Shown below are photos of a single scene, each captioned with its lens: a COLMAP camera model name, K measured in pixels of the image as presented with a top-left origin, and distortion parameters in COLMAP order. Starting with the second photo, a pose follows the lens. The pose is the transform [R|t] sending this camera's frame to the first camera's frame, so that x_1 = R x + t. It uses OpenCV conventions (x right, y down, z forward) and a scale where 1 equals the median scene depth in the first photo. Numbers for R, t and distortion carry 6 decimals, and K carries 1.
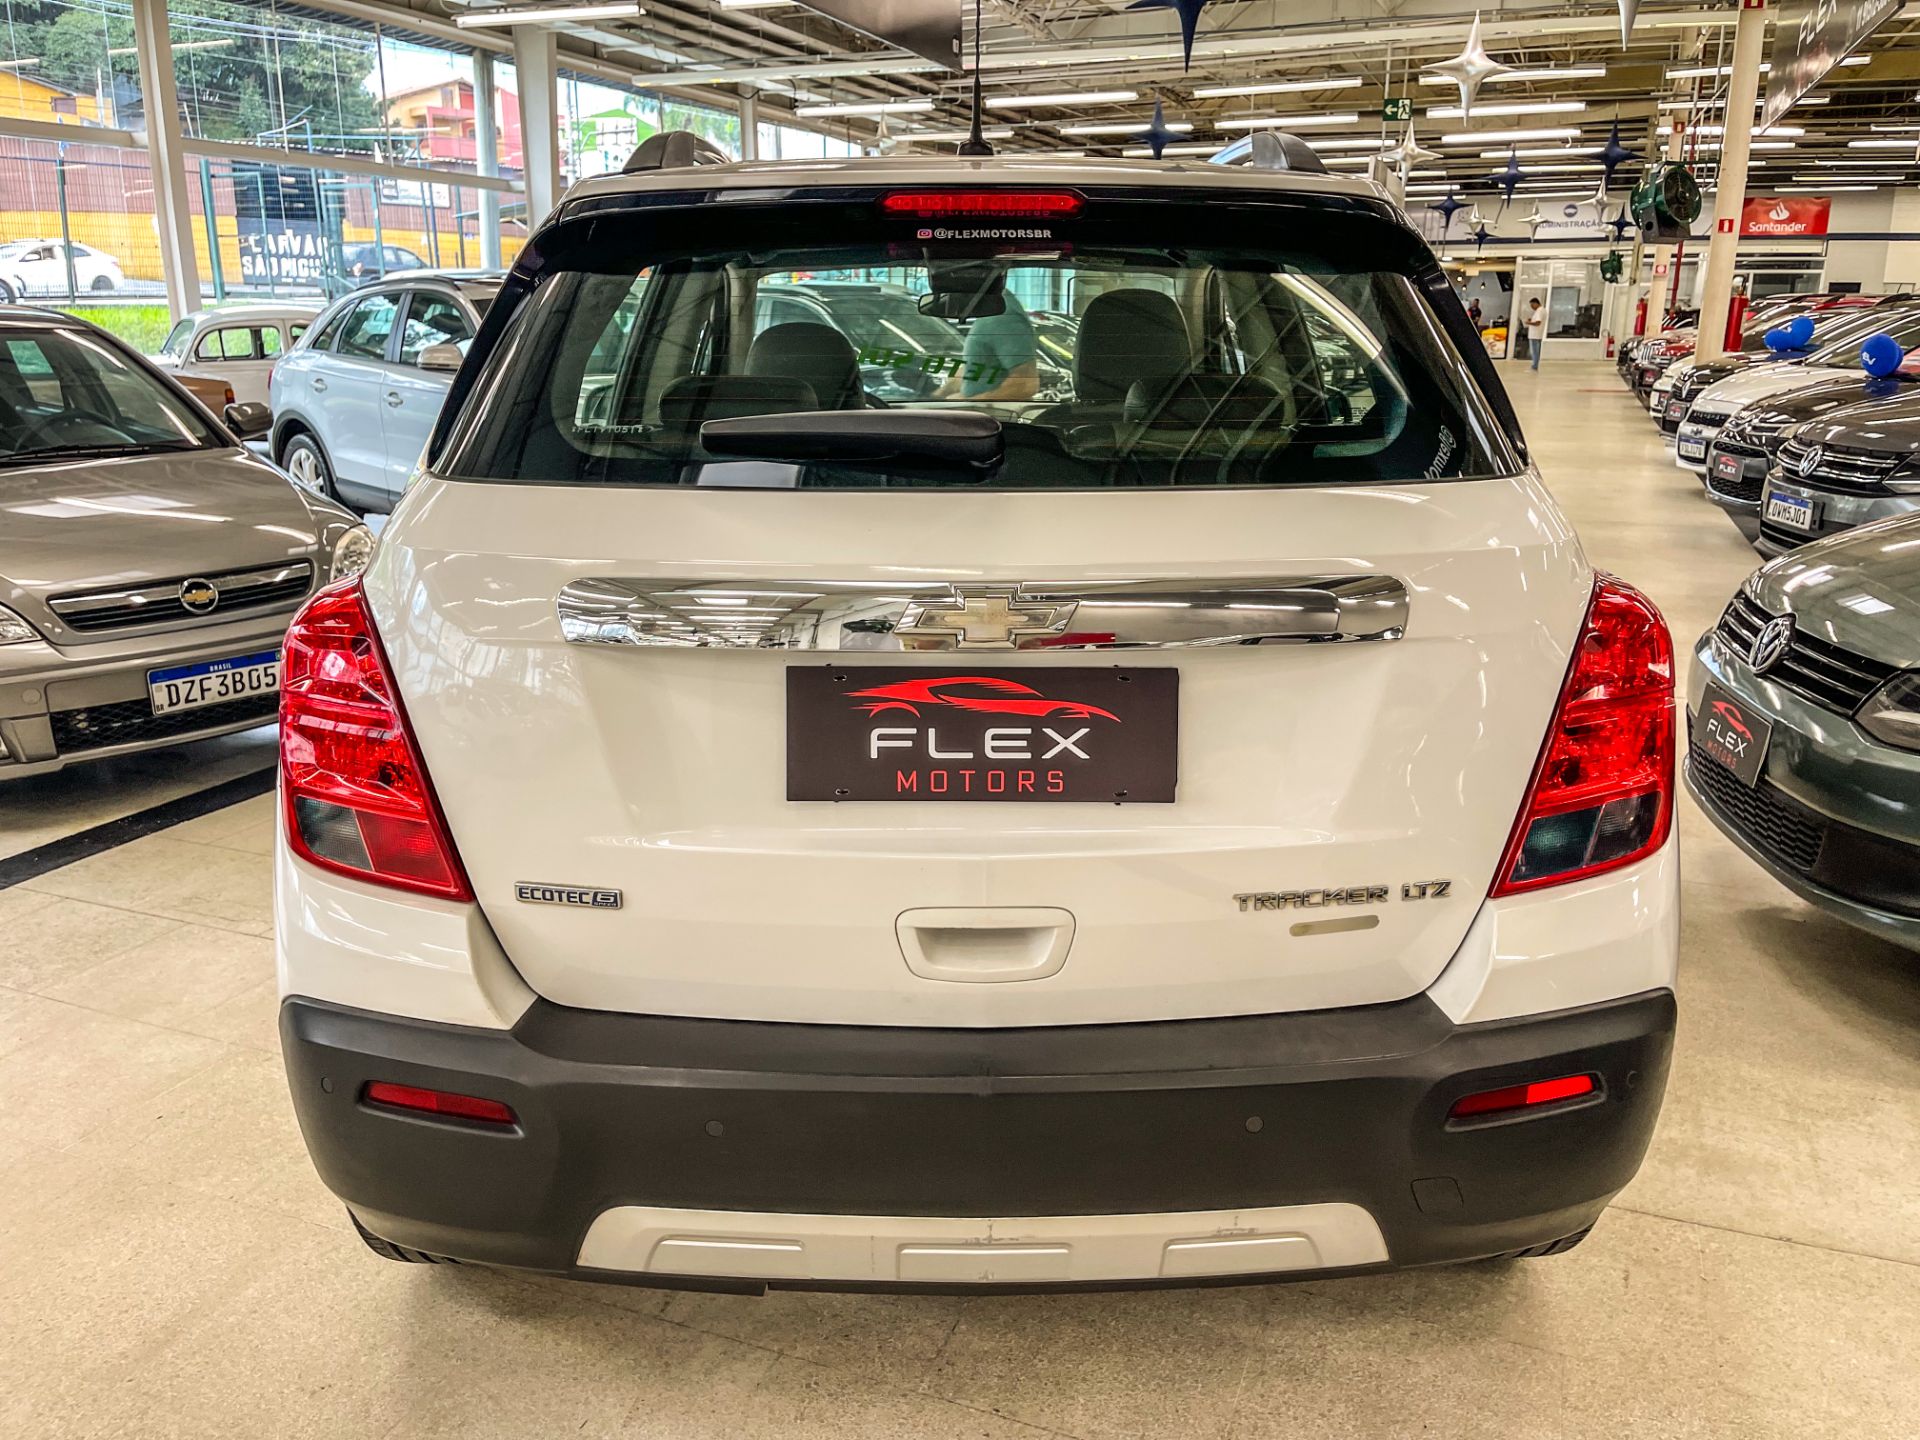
lens RADIAL K [[1434.1, 0, 960.0], [0, 1434.1, 720.0], [0, 0, 1]] dist [0.085888, -0.118537]
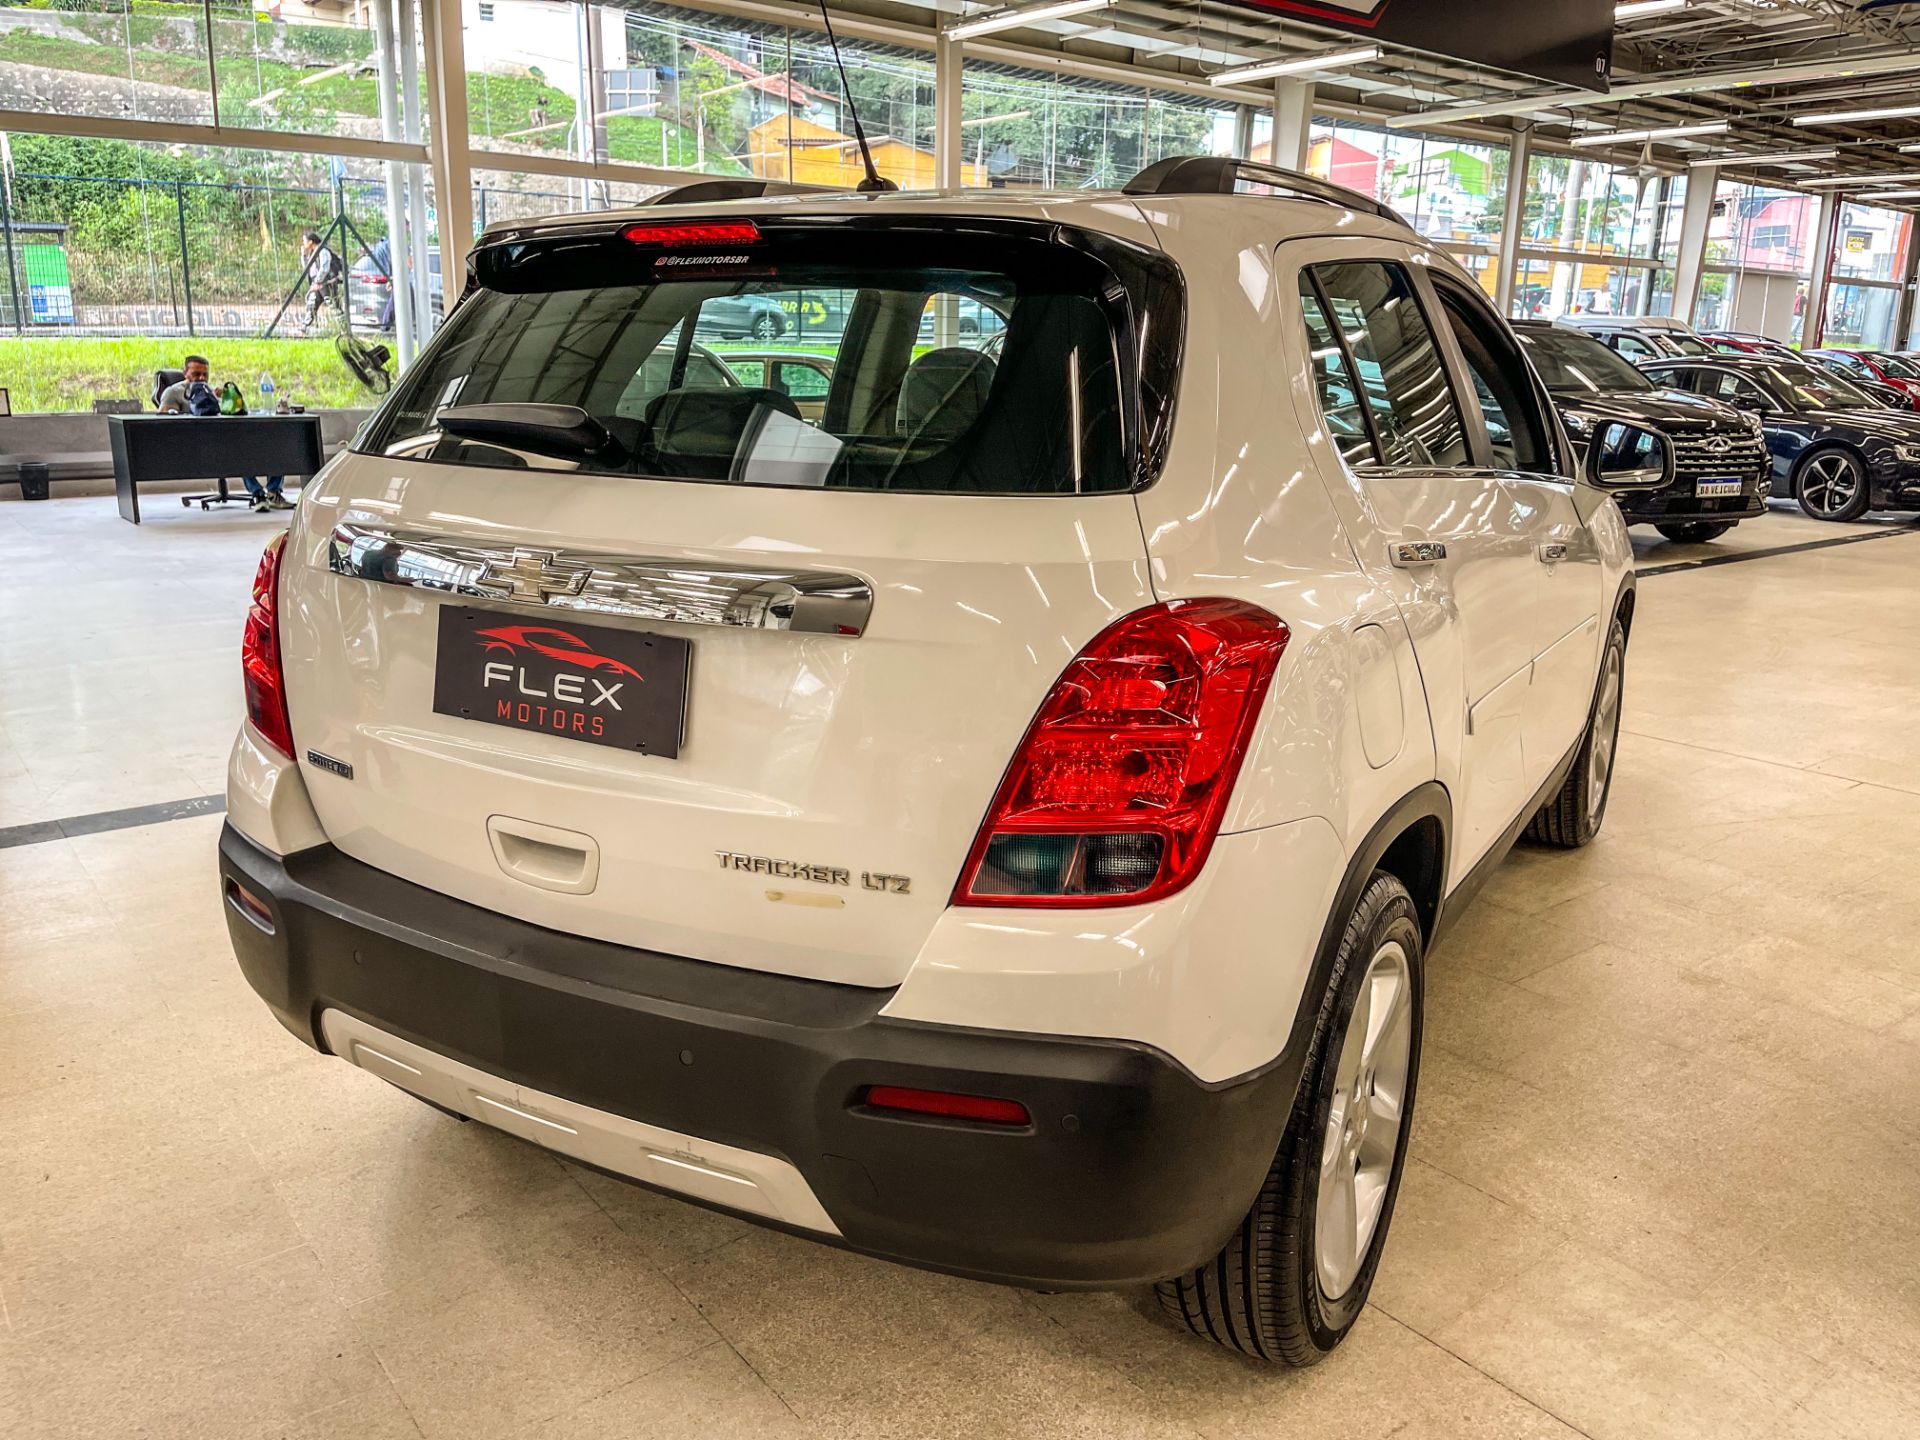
lens RADIAL K [[1432.8, 0, 955.5], [0, 1432.8, 727.7], [0, 0, 1]] dist [0.088037, -0.131076]
pose [[0.860856, 0.135134, -0.490577, 0.688881], [-0.146008, 0.989150, 0.016258, -0.013231], [0.487451, 0.057632, 0.871246, 0.097365]]
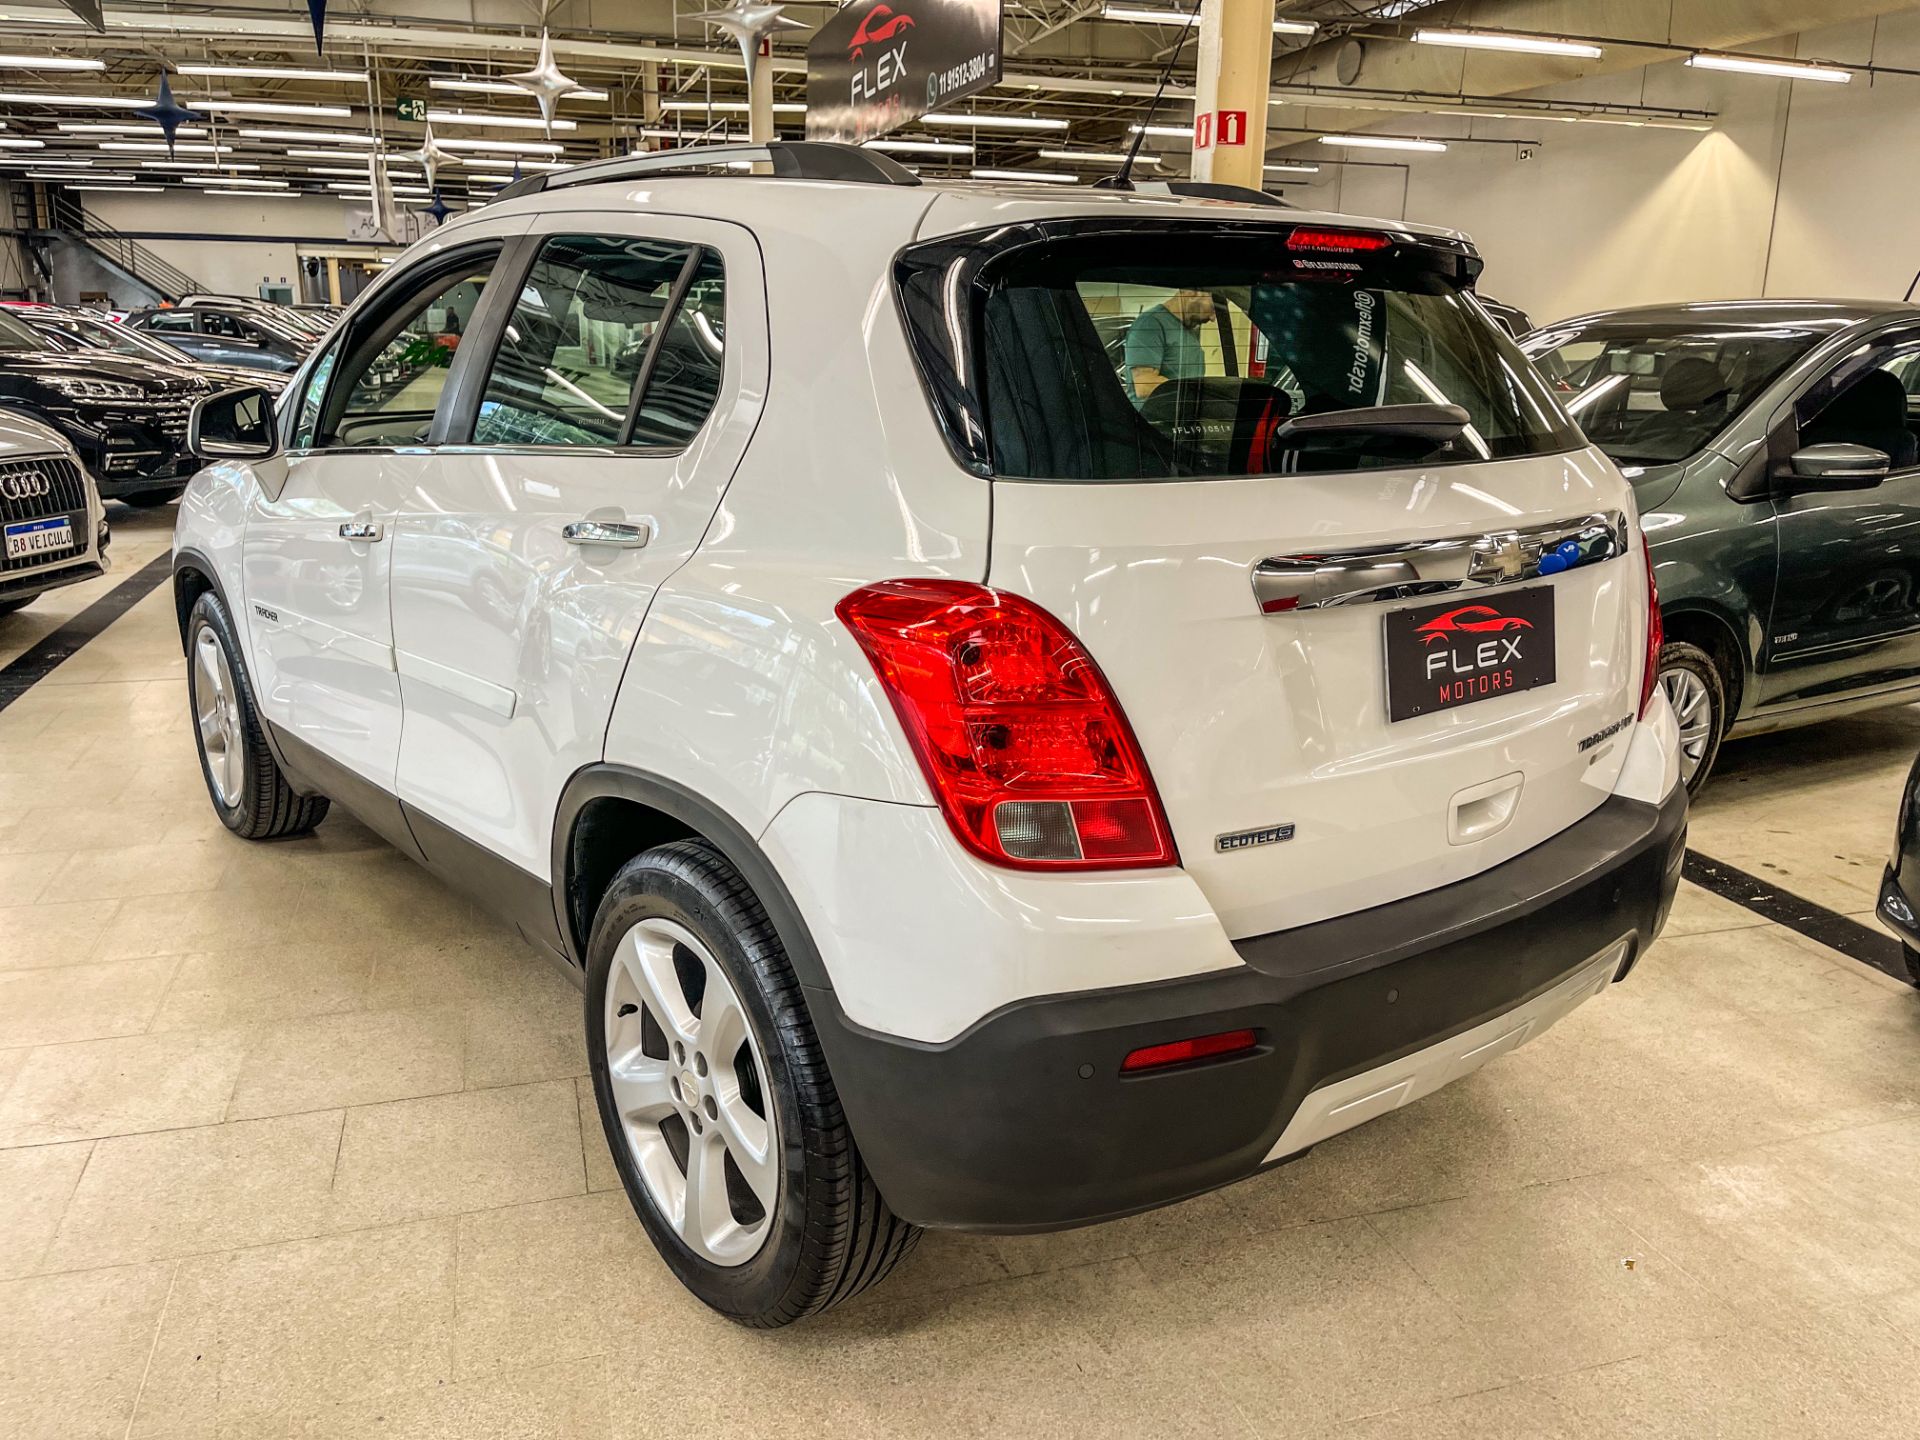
lens RADIAL K [[1434.1, 0, 960.0], [0, 1434.1, 720.0], [0, 0, 1]] dist [0.085888, -0.118537]
pose [[0.783911, -0.150614, 0.602328, -0.894603], [0.152222, 0.987144, 0.048726, -0.048412], [-0.601923, 0.053490, 0.796760, 0.181701]]
